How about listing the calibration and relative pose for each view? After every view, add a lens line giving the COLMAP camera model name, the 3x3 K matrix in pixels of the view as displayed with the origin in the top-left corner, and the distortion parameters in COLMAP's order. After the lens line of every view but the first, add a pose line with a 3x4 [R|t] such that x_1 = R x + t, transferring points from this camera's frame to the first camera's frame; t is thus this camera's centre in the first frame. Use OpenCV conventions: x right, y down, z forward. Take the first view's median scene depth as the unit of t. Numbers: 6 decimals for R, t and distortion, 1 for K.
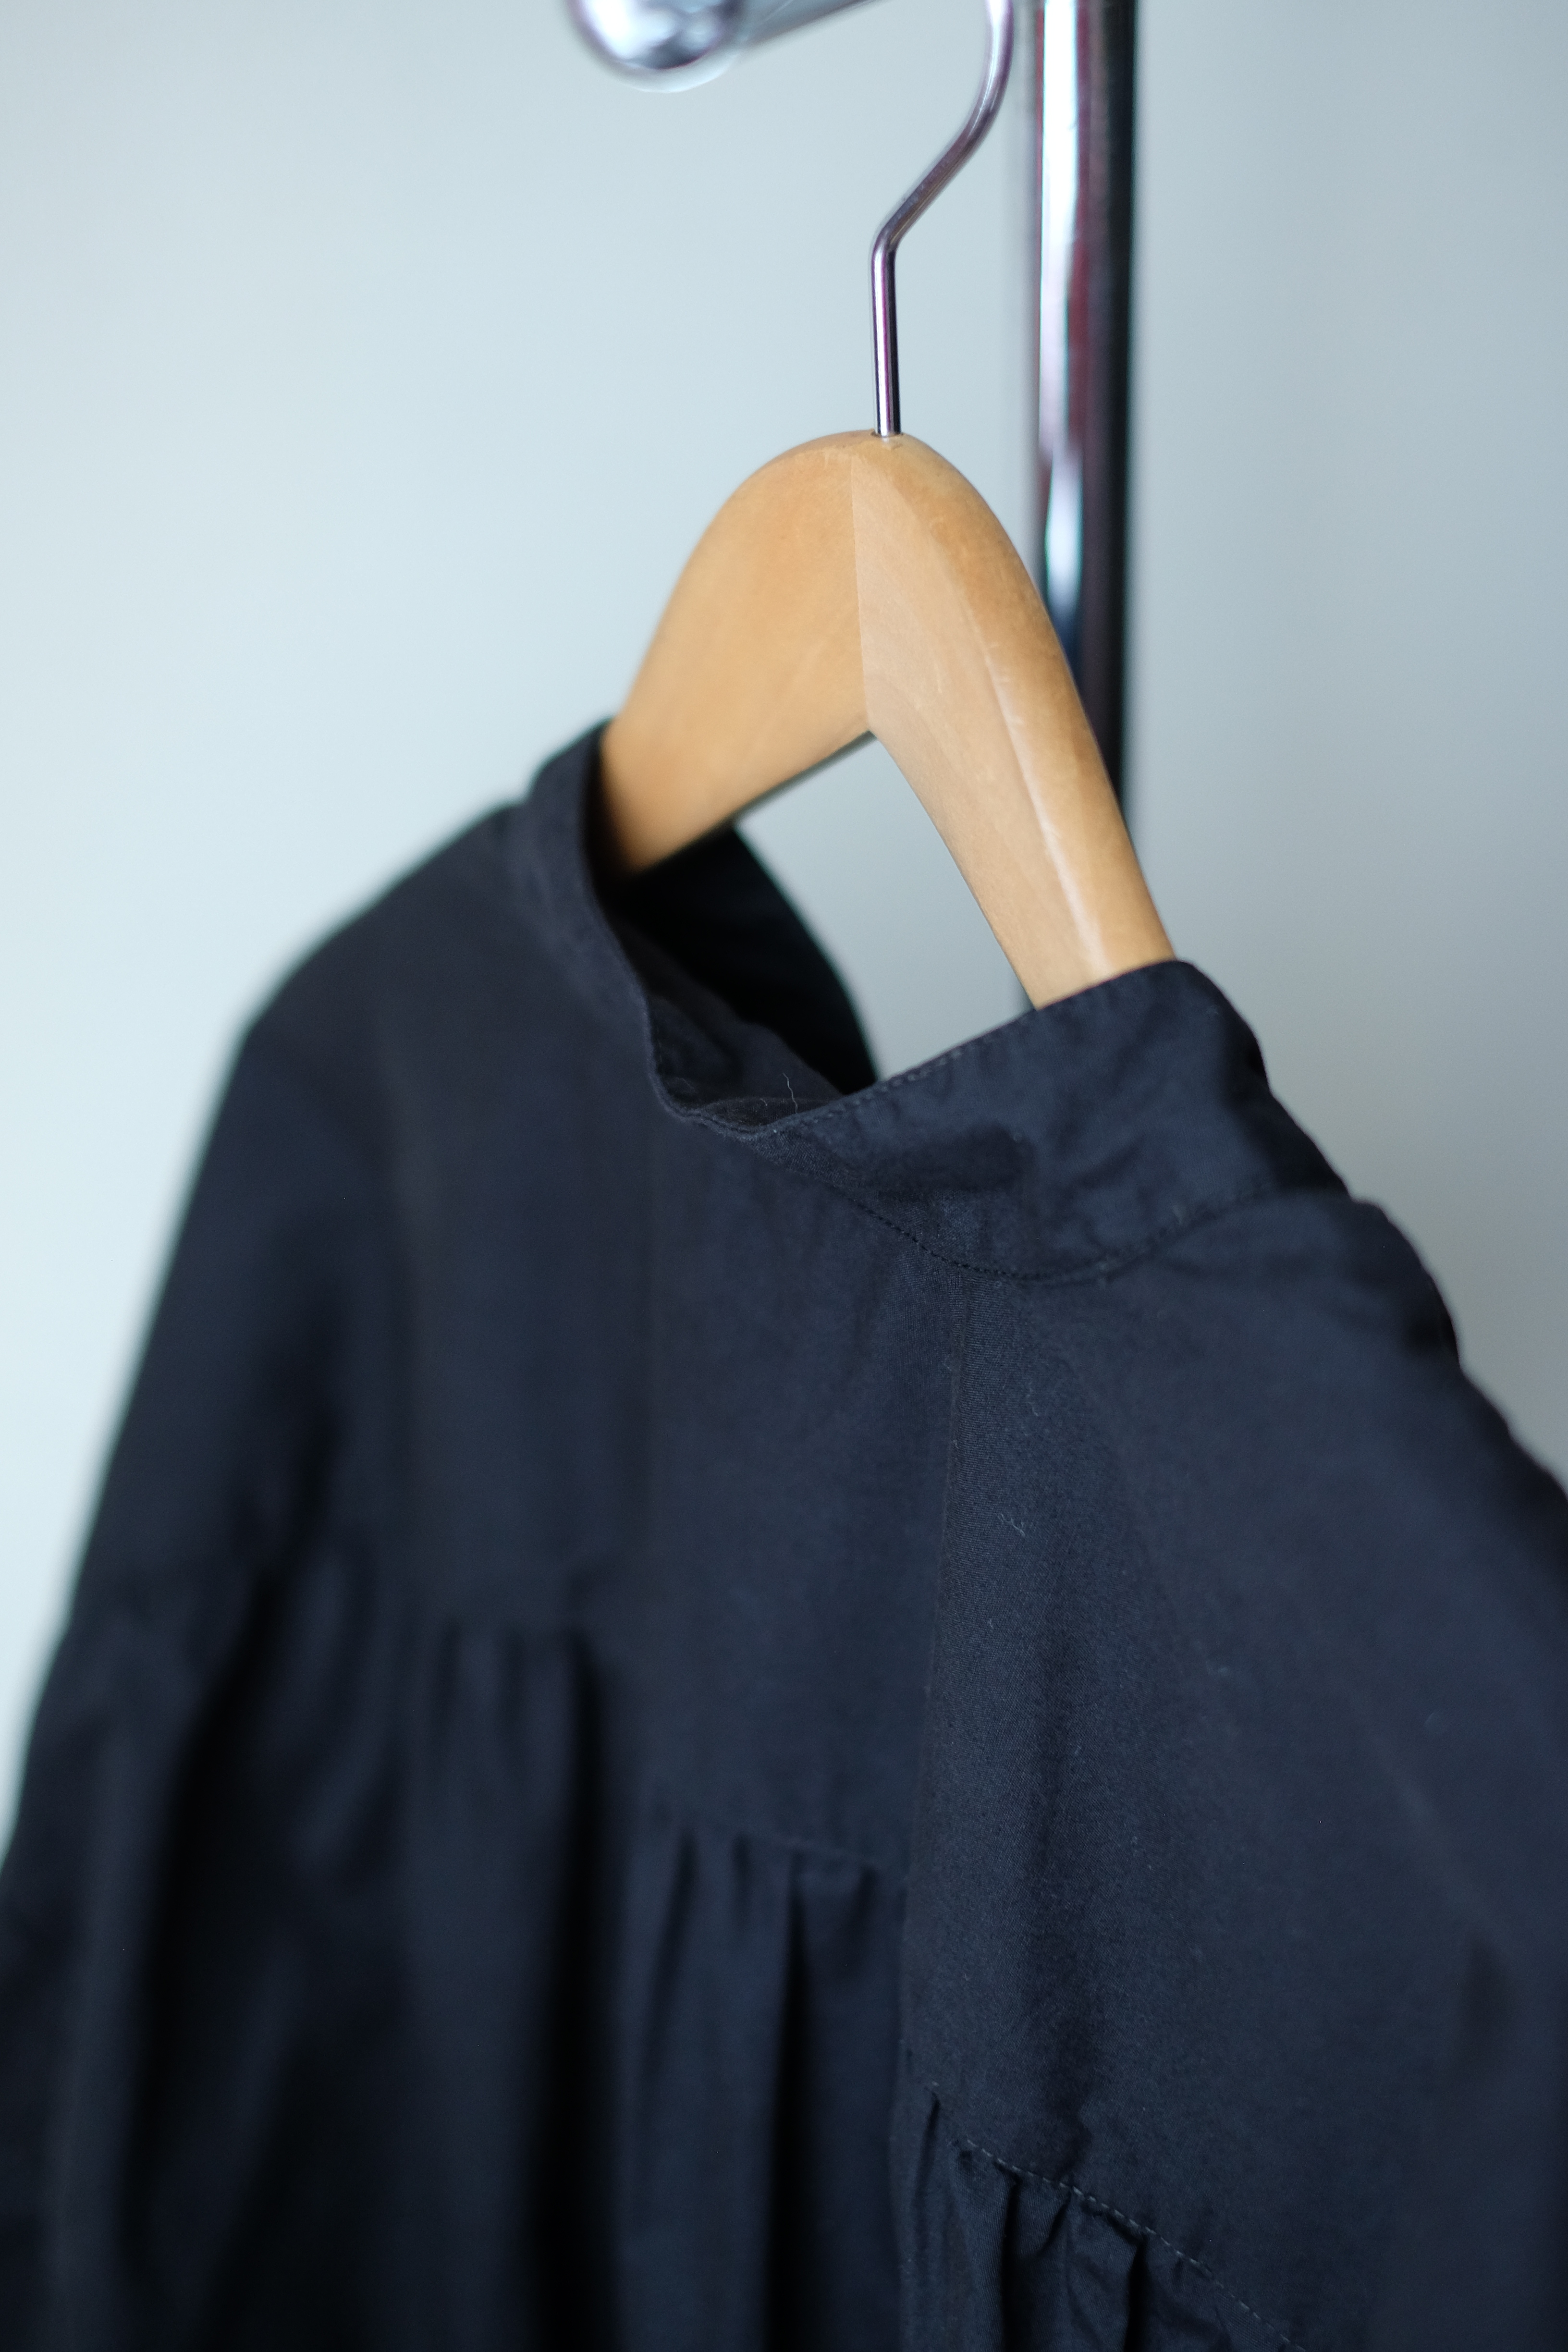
lens RADIAL K [[3685.8, 0, 784.8], [0, 3685.8, 1247.9], [0, 0, 1]] dist [-0.037951, -0.084676]
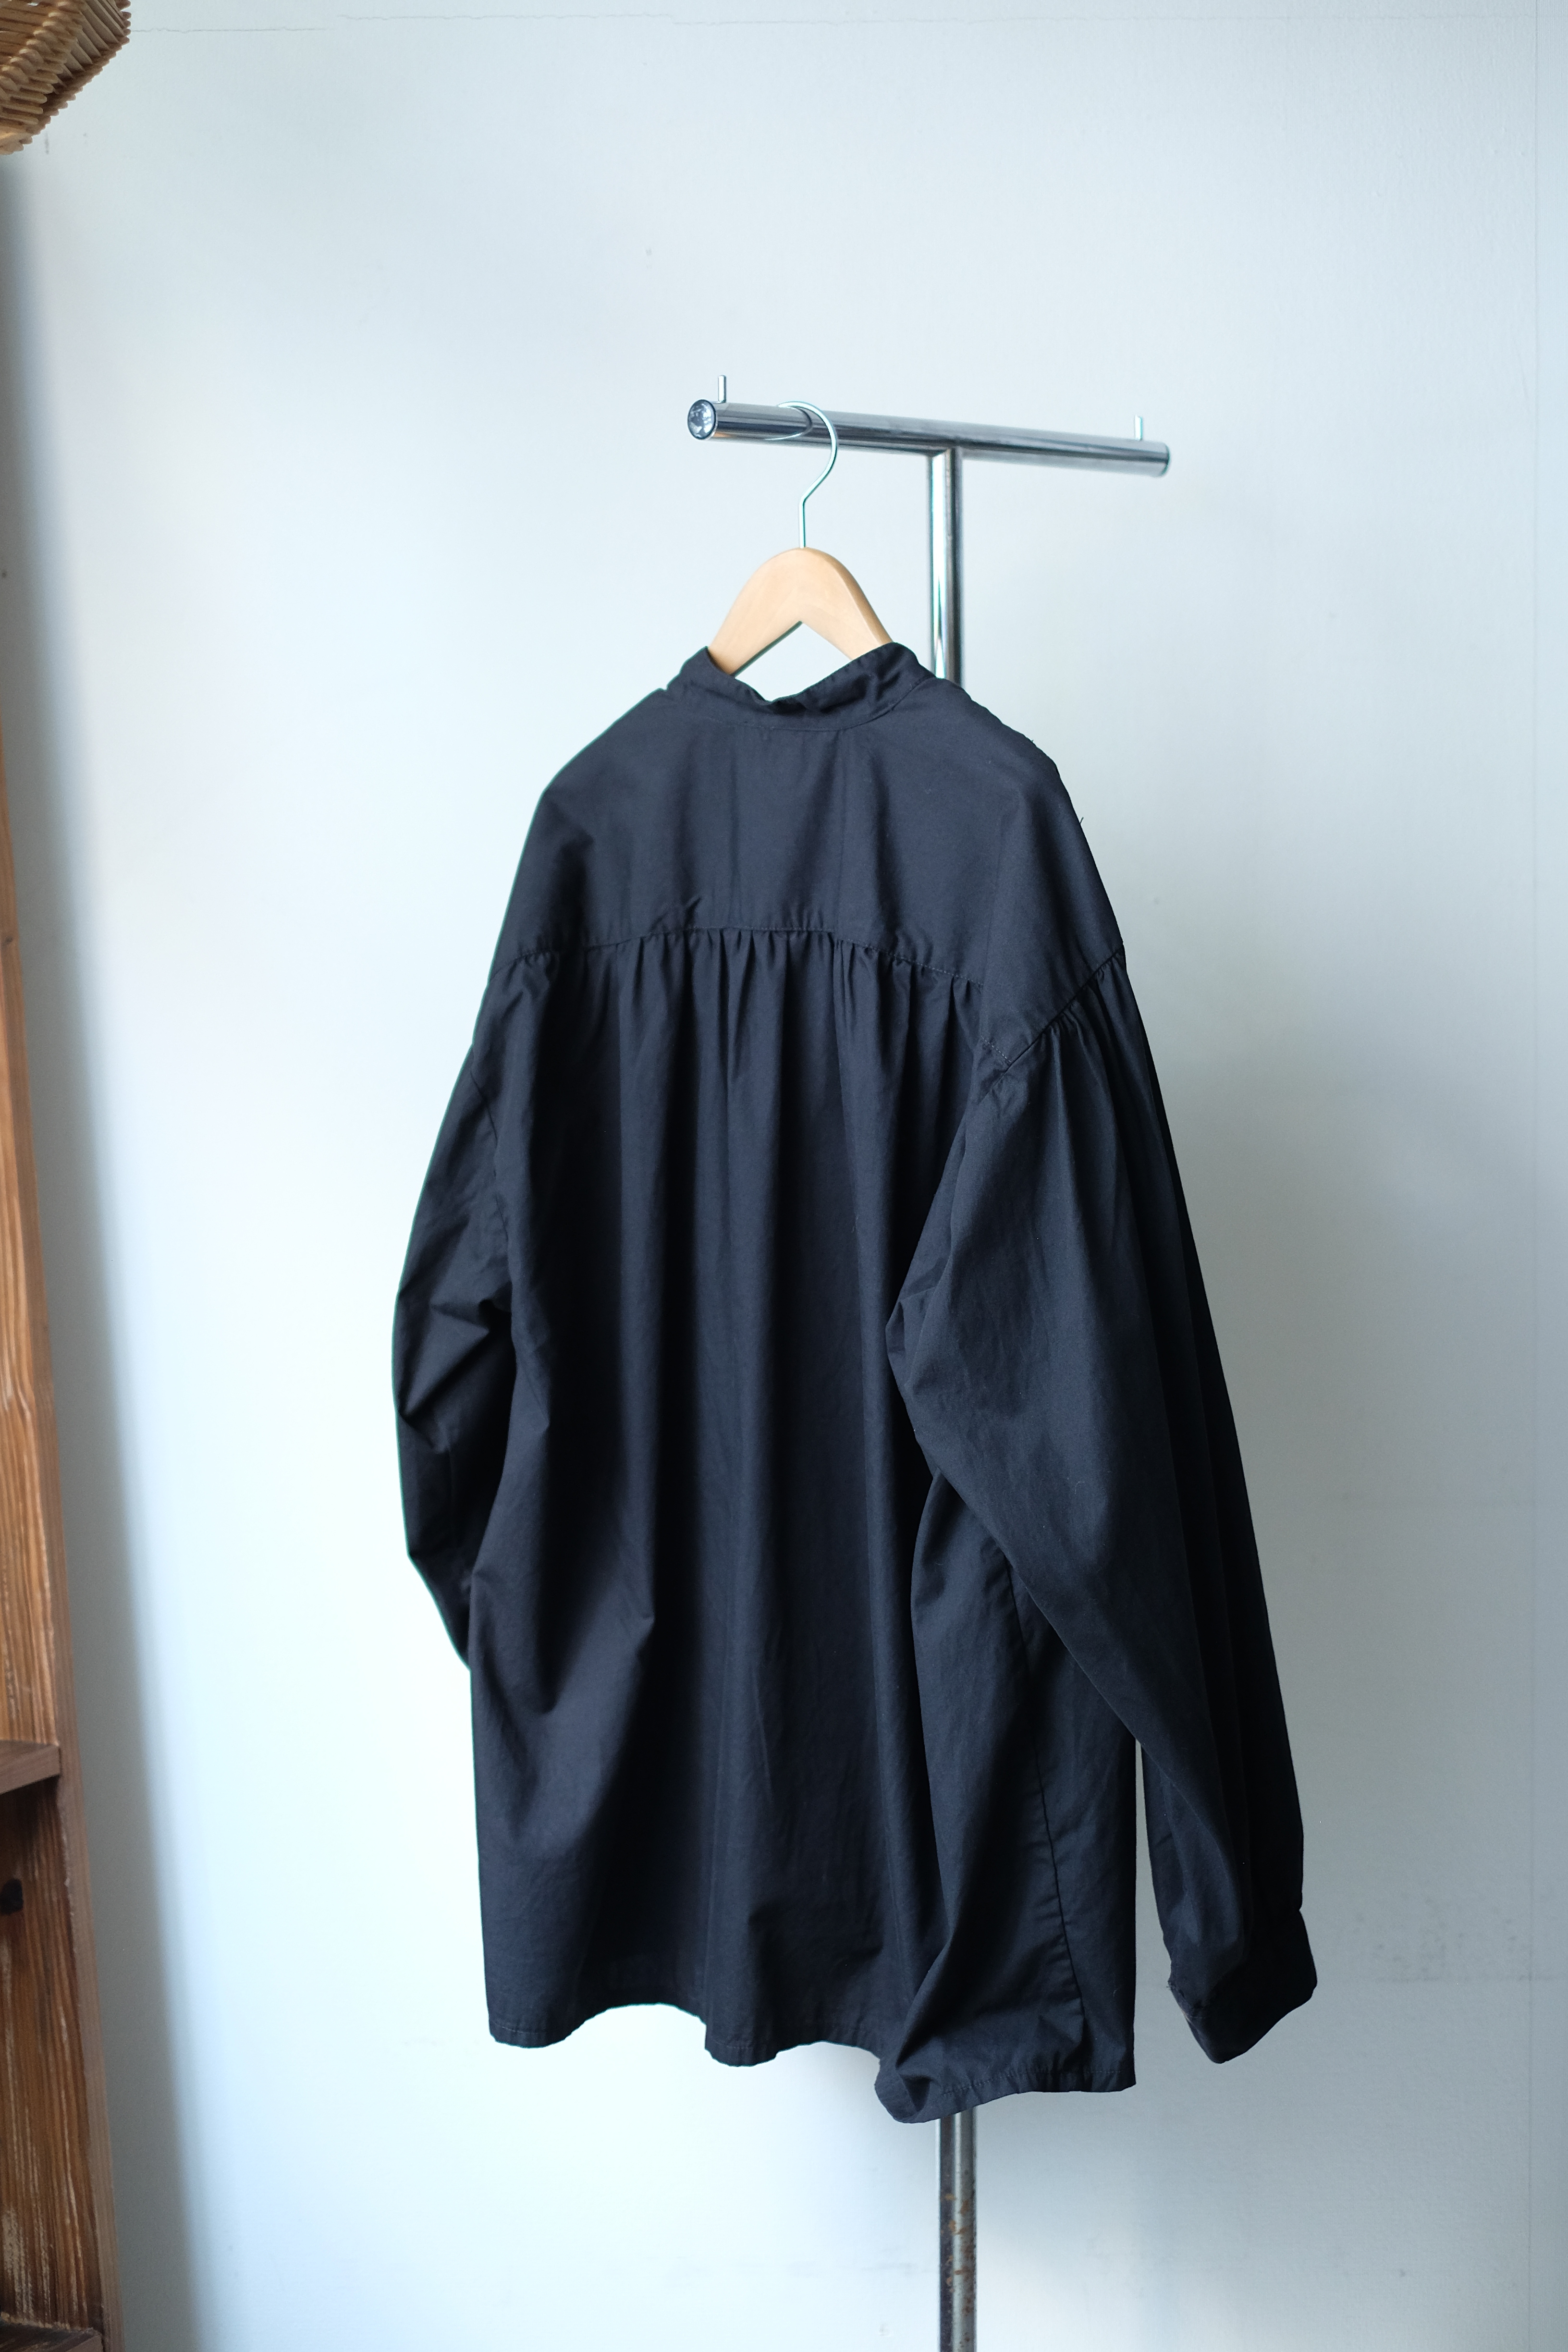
lens RADIAL K [[3700.8, 0, 784.0], [0, 3700.8, 1176.0], [0, 0, 1]] dist [-0.032413, -0.125820]
pose [[0.946680, -0.021570, 0.321451, -1.310540], [0.122771, 0.946624, -0.298044, 1.644095], [-0.297864, 0.321617, 0.898799, -2.450190]]
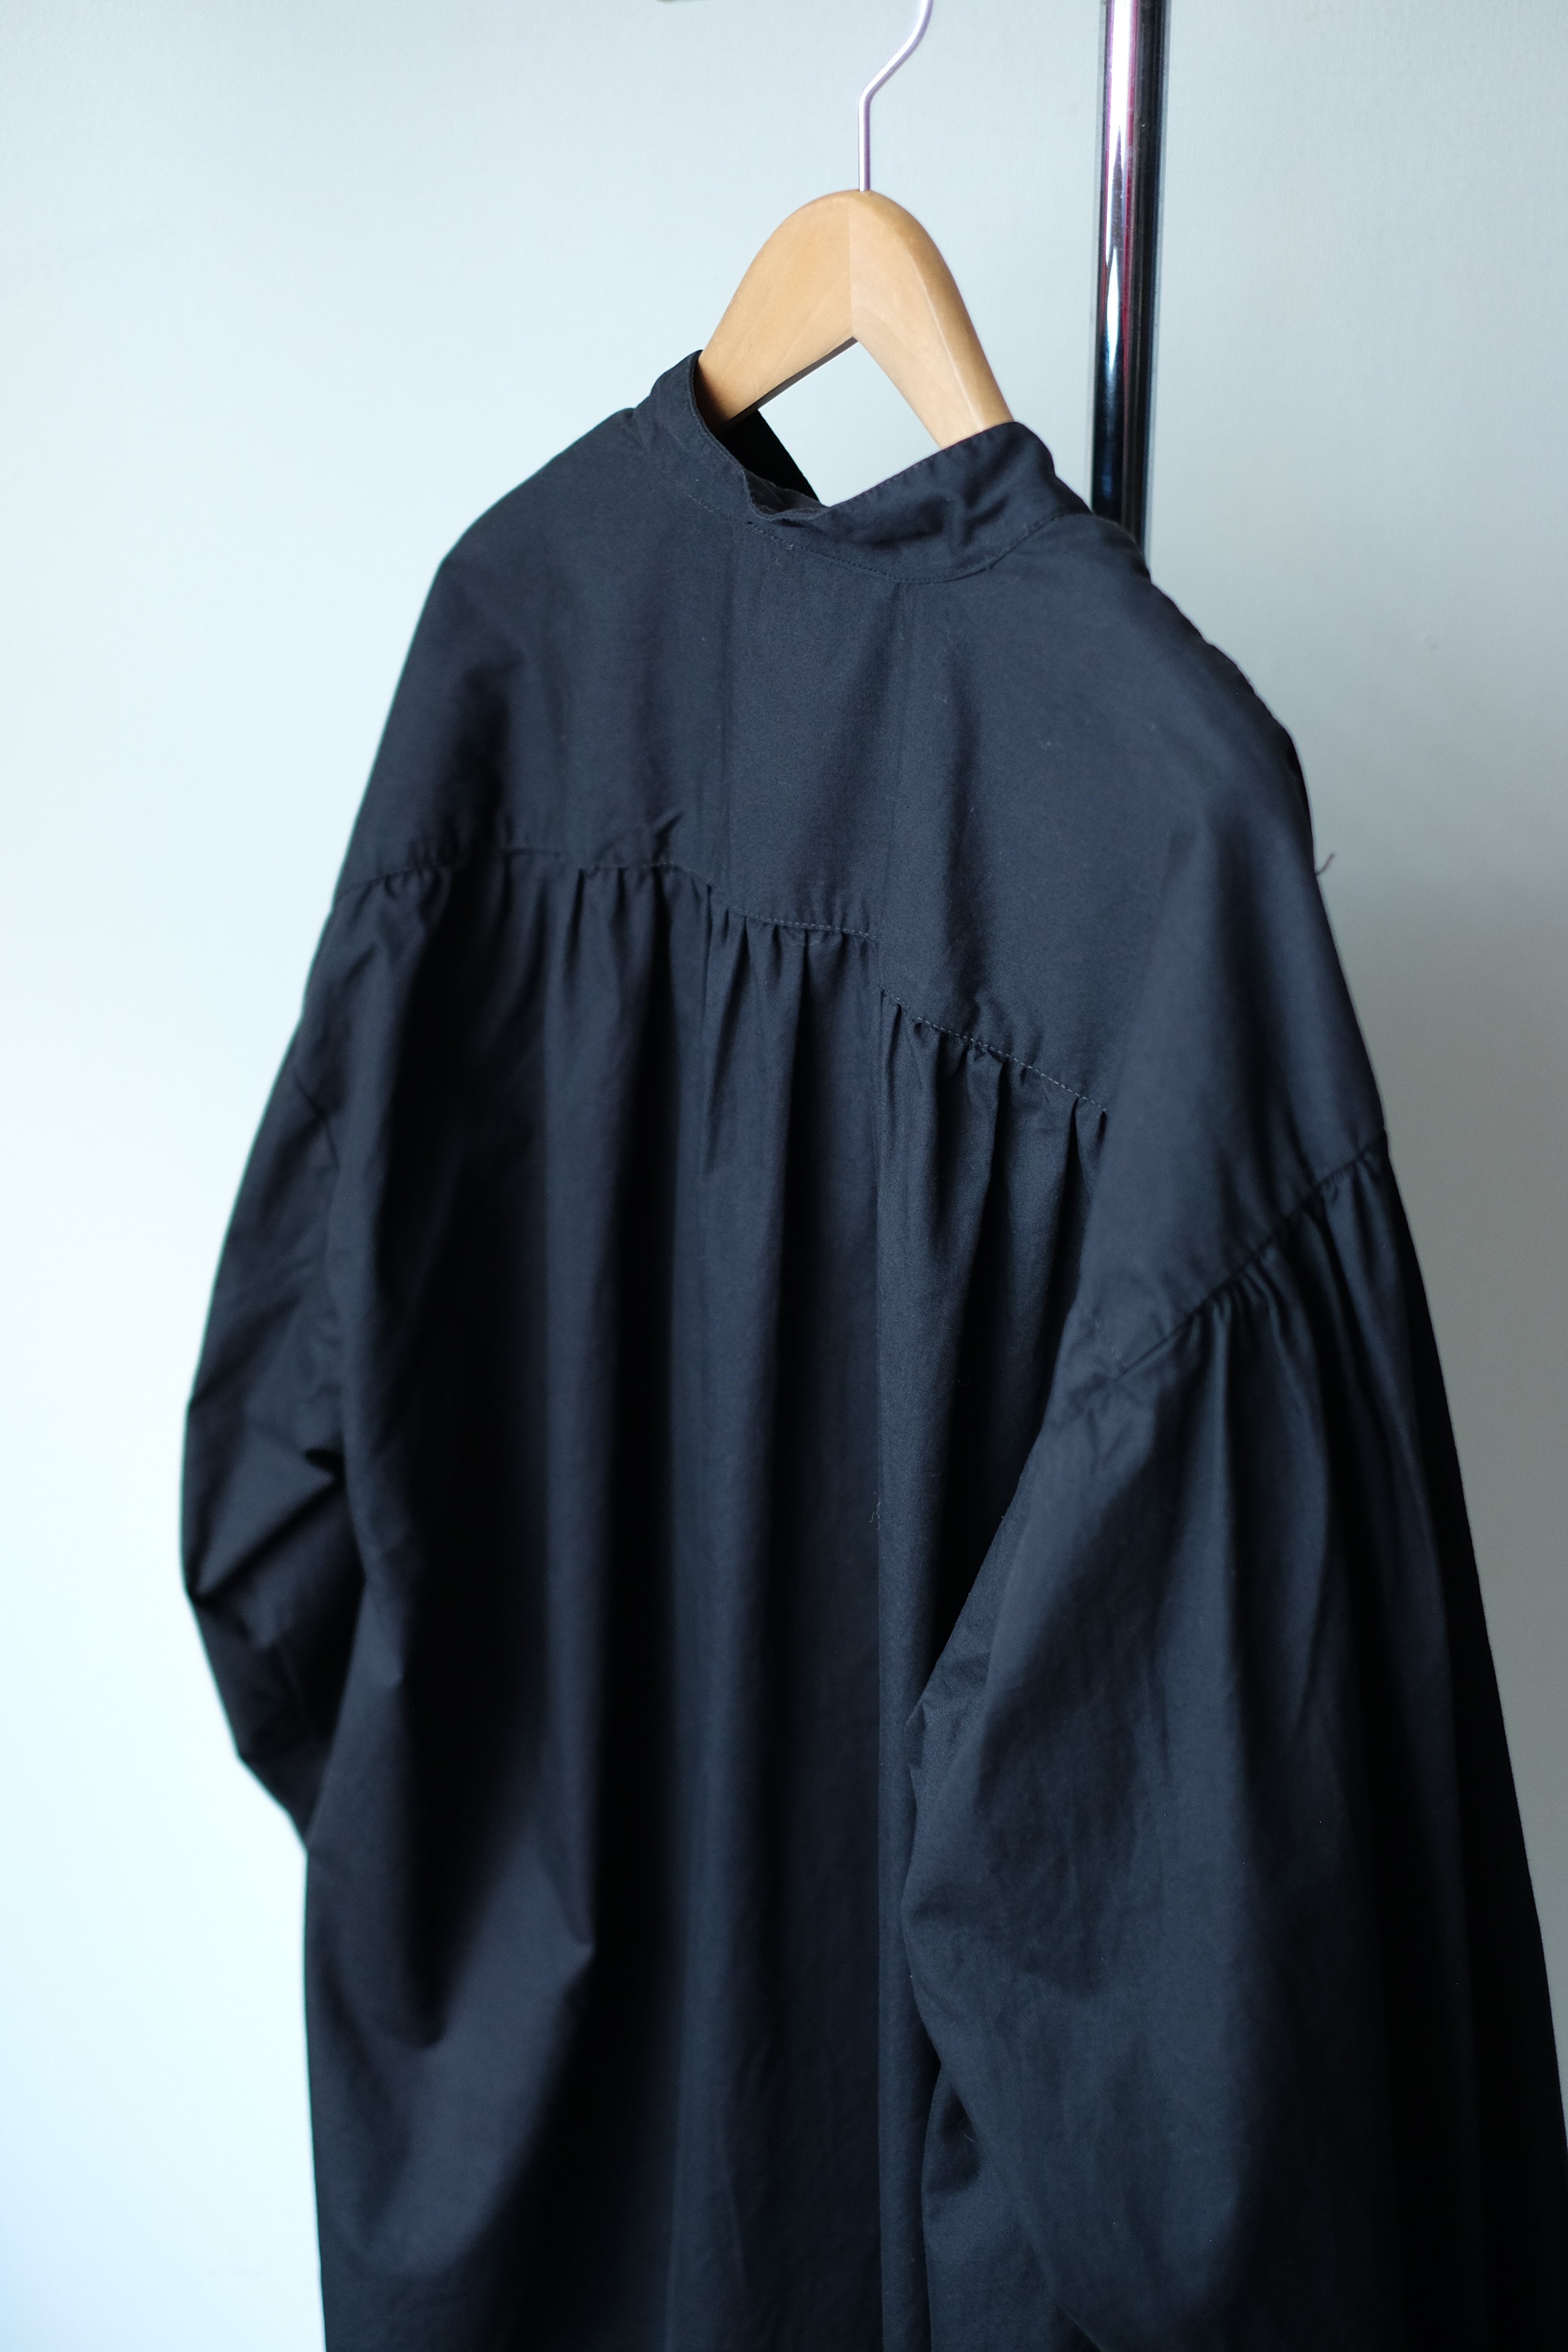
lens RADIAL K [[3700.8, 0, 784.0], [0, 3700.8, 1176.0], [0, 0, 1]] dist [-0.032413, -0.125820]
pose [[0.991036, -0.022775, 0.131636, -0.298067], [0.027165, 0.999130, -0.031649, 0.393850], [-0.130801, 0.034941, 0.990793, -1.030346]]
